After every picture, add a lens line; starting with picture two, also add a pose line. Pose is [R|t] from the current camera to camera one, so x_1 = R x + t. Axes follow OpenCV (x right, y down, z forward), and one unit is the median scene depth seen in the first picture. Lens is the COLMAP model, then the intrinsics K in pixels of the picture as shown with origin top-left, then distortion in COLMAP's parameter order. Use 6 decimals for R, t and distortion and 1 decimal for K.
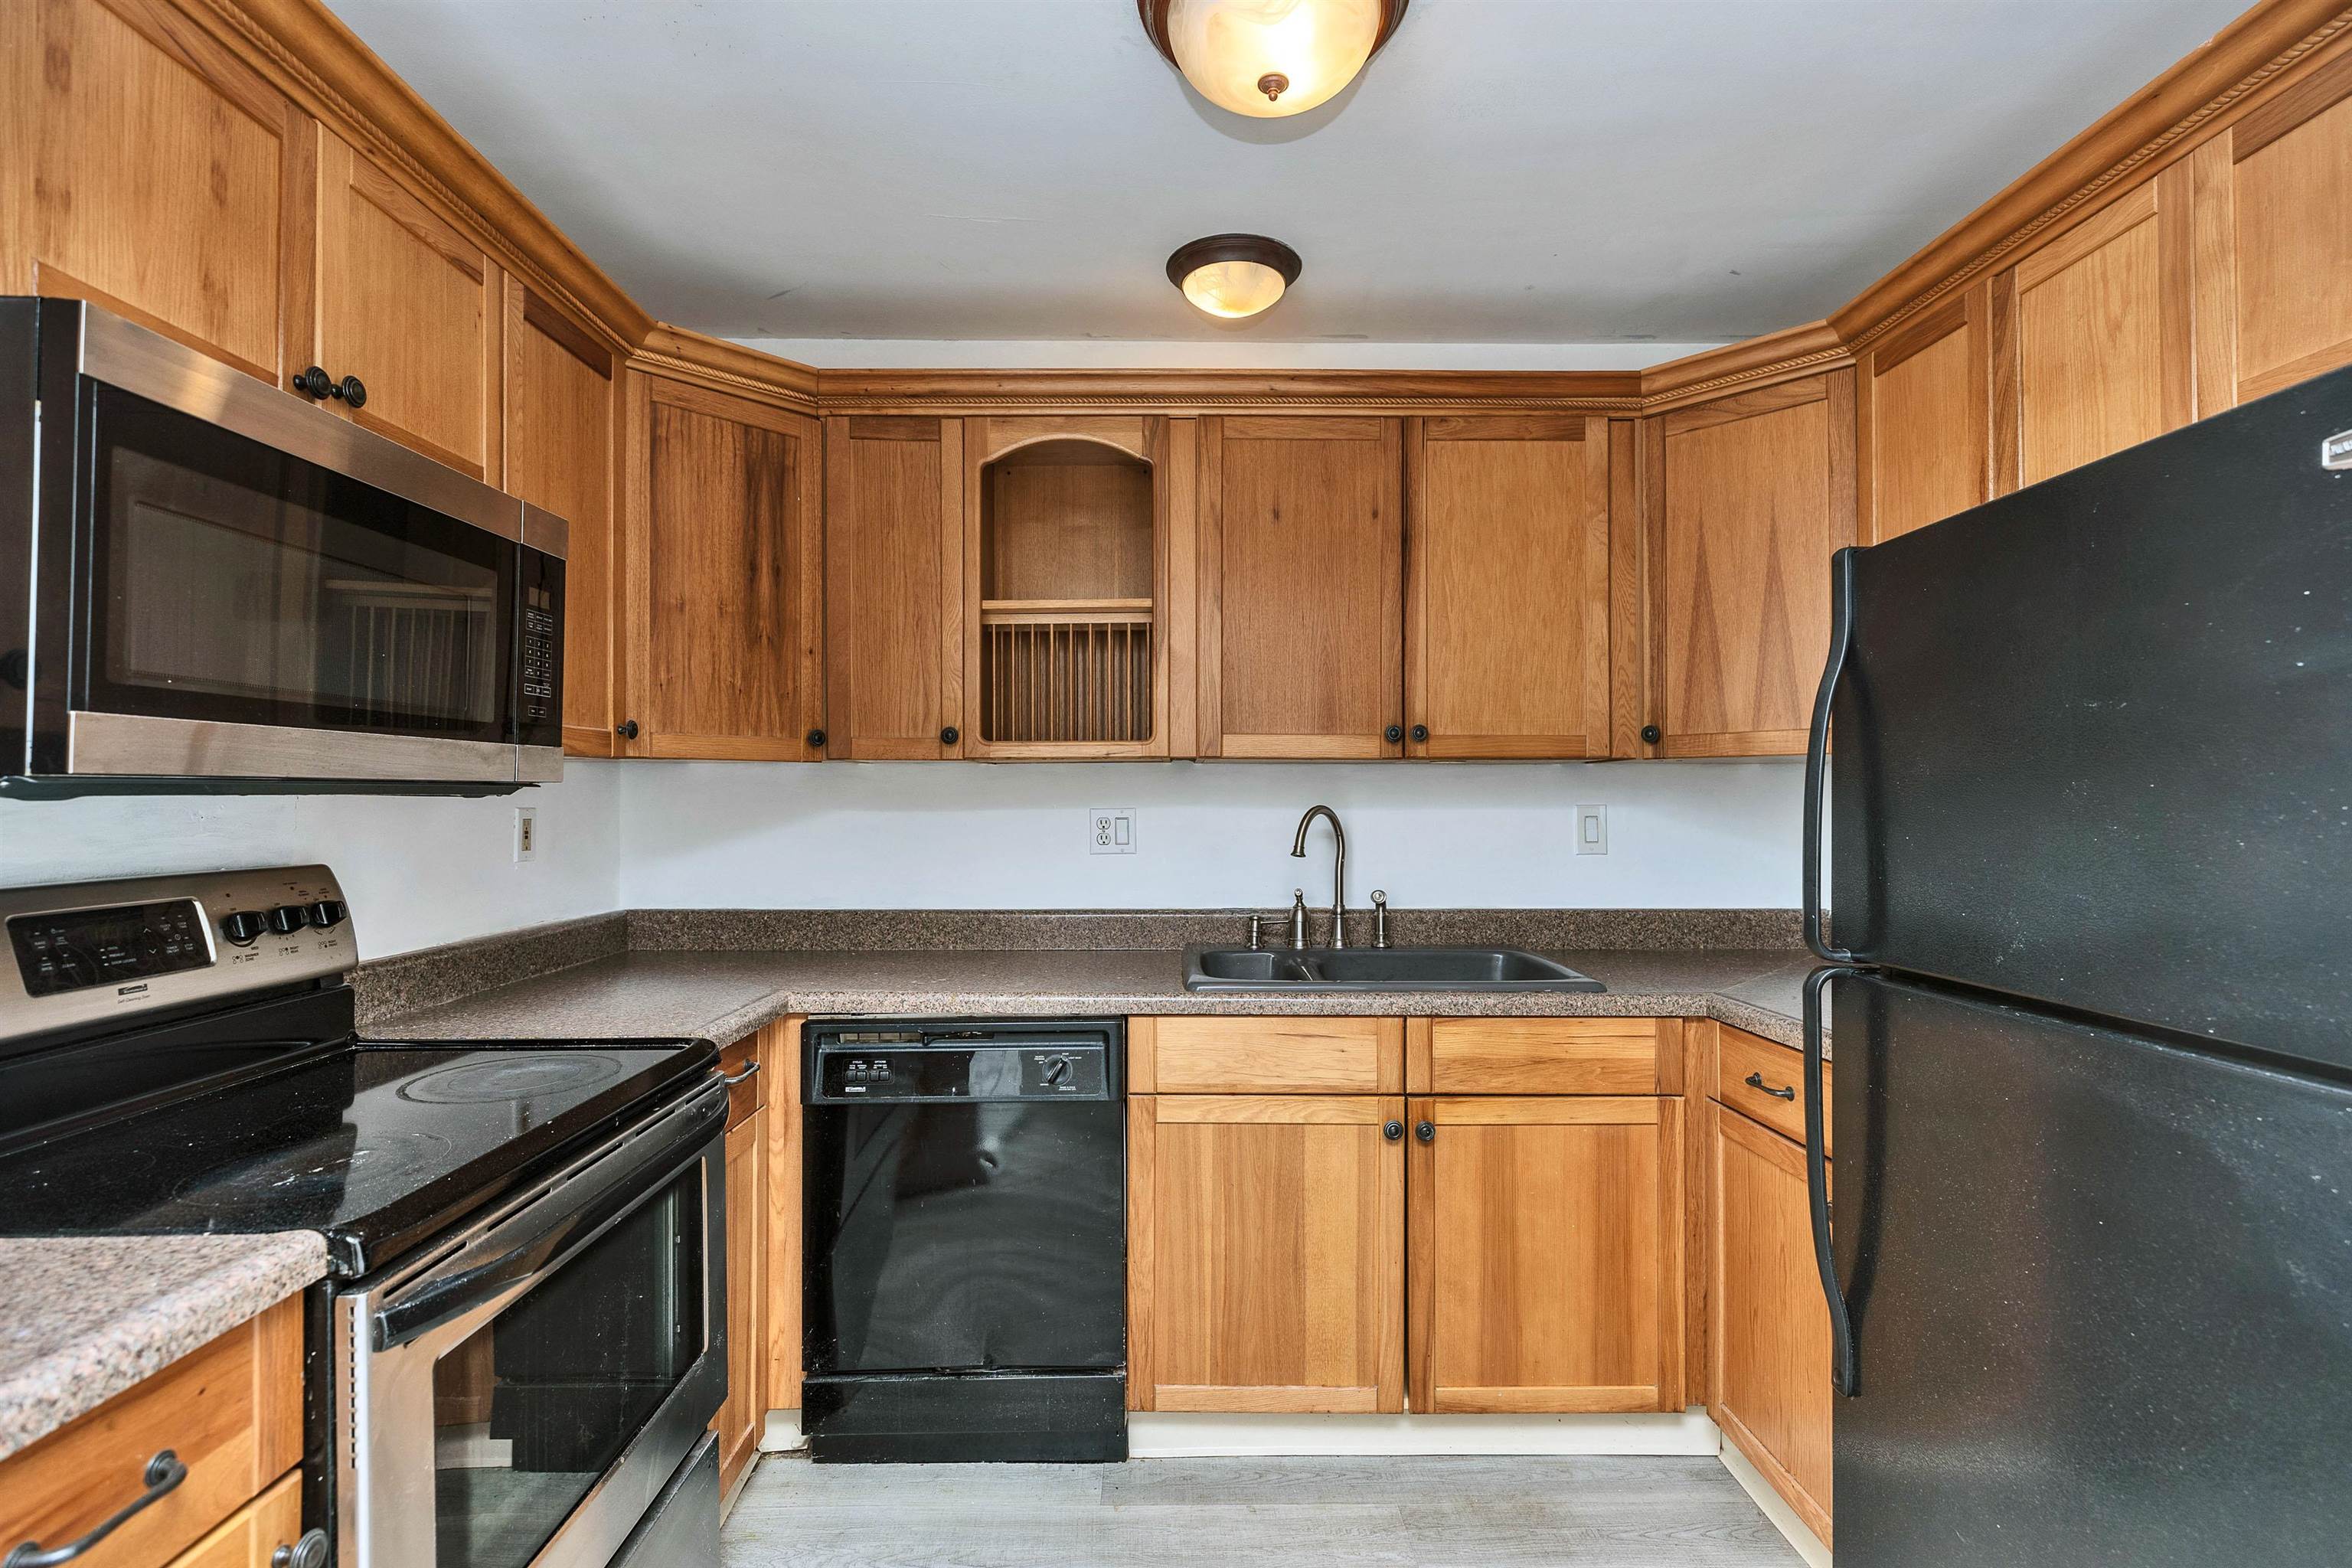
lens RADIAL K [[1030.7, 0, 1139.0], [0, 1030.7, 715.4], [0, 0, 1]] dist [0.004286, -0.000912]
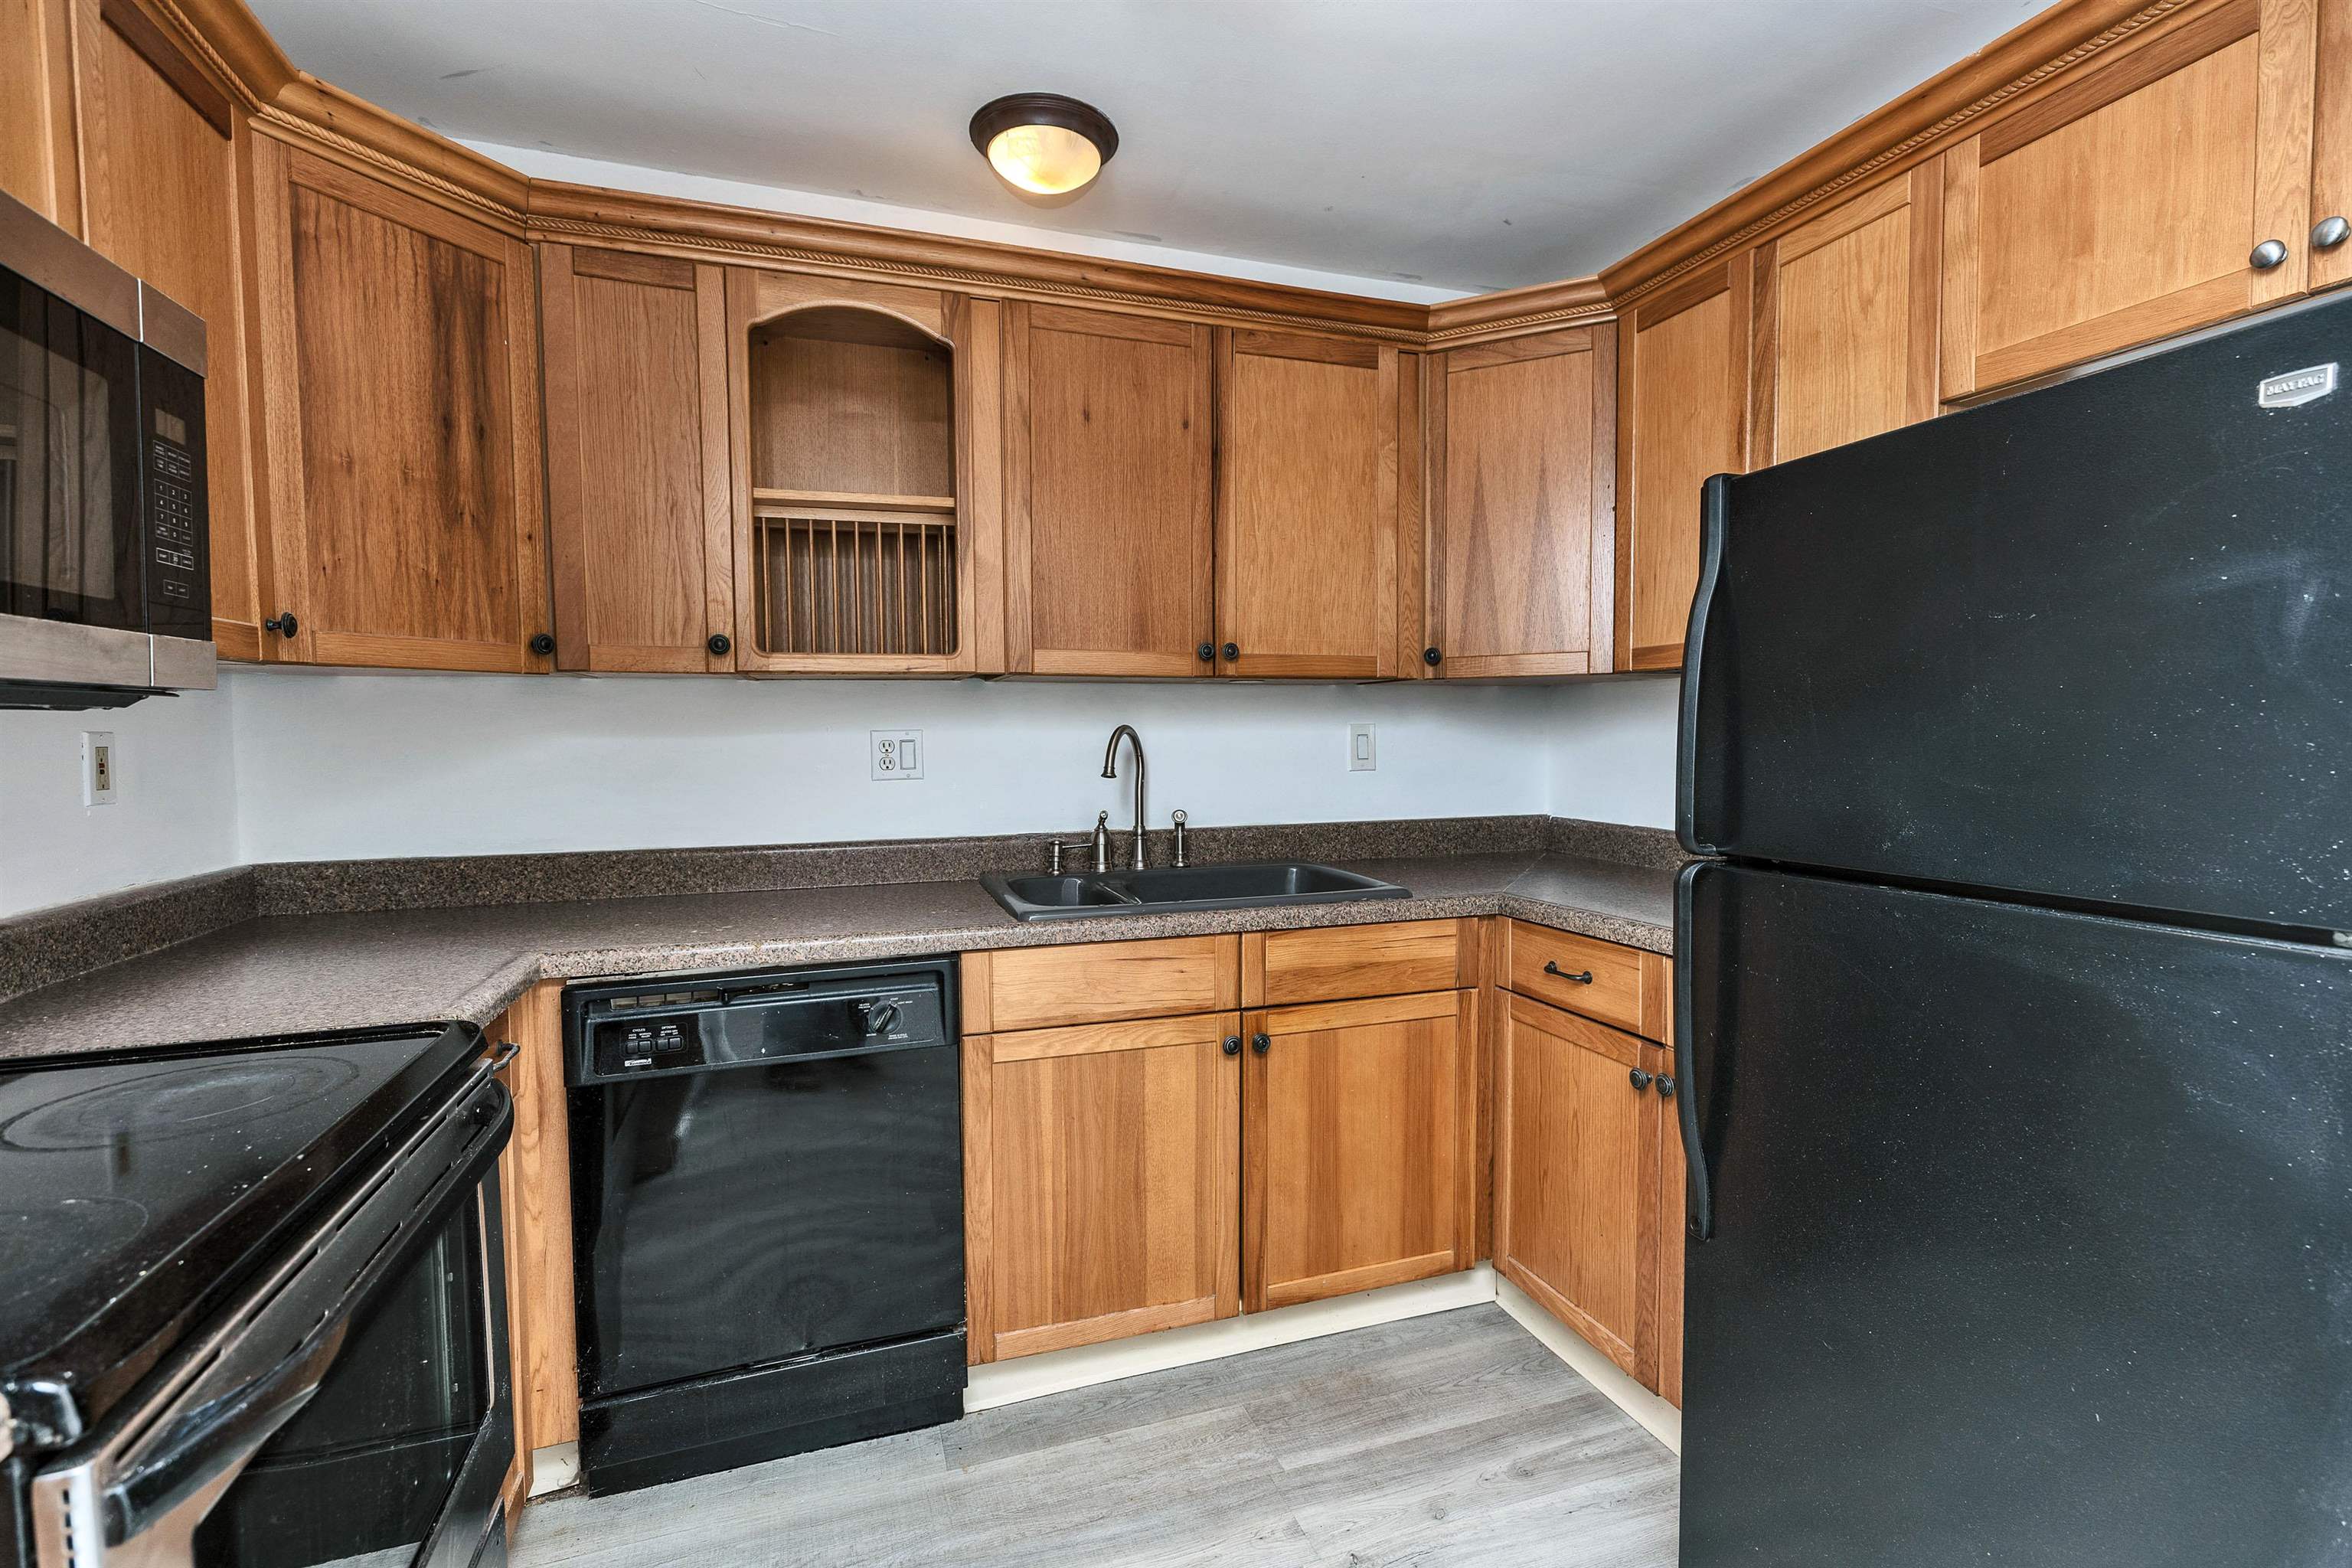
lens RADIAL K [[1030.7, 0, 1139.0], [0, 1030.7, 715.4], [0, 0, 1]] dist [0.004286, -0.000912]
pose [[0.951458, -0.001525, 0.307775, -0.128888], [-0.019504, 0.997679, 0.065238, 0.017312], [-0.307160, -0.068074, 0.949220, 0.089135]]
